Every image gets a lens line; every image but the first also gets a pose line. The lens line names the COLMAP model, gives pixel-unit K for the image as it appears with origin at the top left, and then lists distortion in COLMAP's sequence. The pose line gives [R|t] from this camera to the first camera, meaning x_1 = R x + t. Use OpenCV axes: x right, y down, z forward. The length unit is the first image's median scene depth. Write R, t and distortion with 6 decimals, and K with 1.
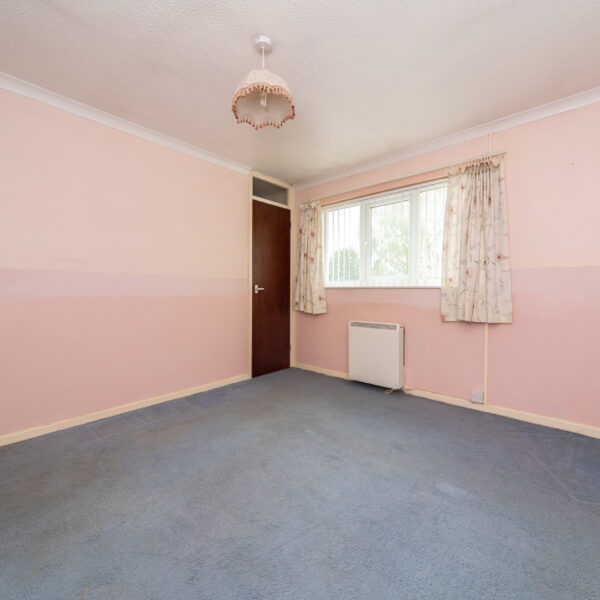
lens RADIAL K [[306.1, 0, 299.3], [0, 306.1, 298.1], [0, 0, 1]] dist [0.005129, -0.000180]
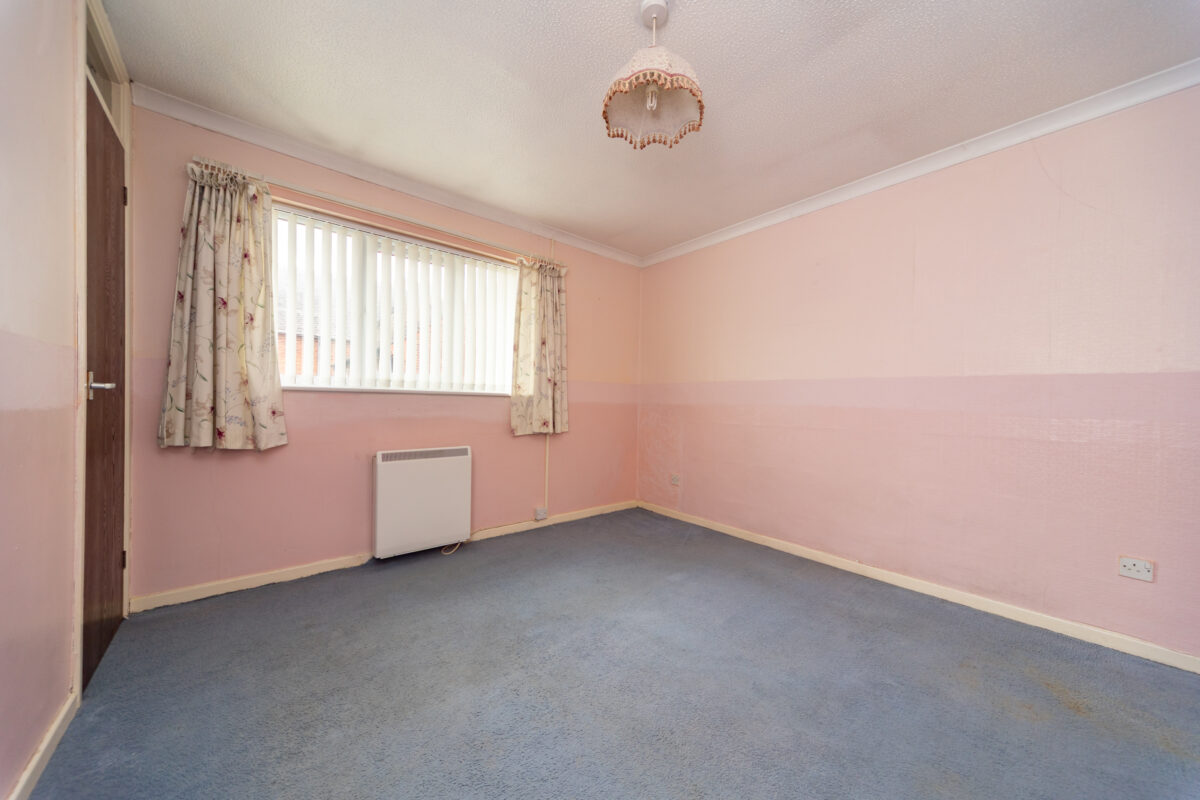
lens RADIAL K [[417.7, 0, 598.4], [0, 417.7, 401.7], [0, 0, 1]] dist [-0.000406, 0.000003]
pose [[0.131778, -0.002627, 0.991276, -0.607073], [0.001130, 0.999996, 0.002500, -0.019665], [-0.991279, 0.000790, 0.131780, 0.604821]]
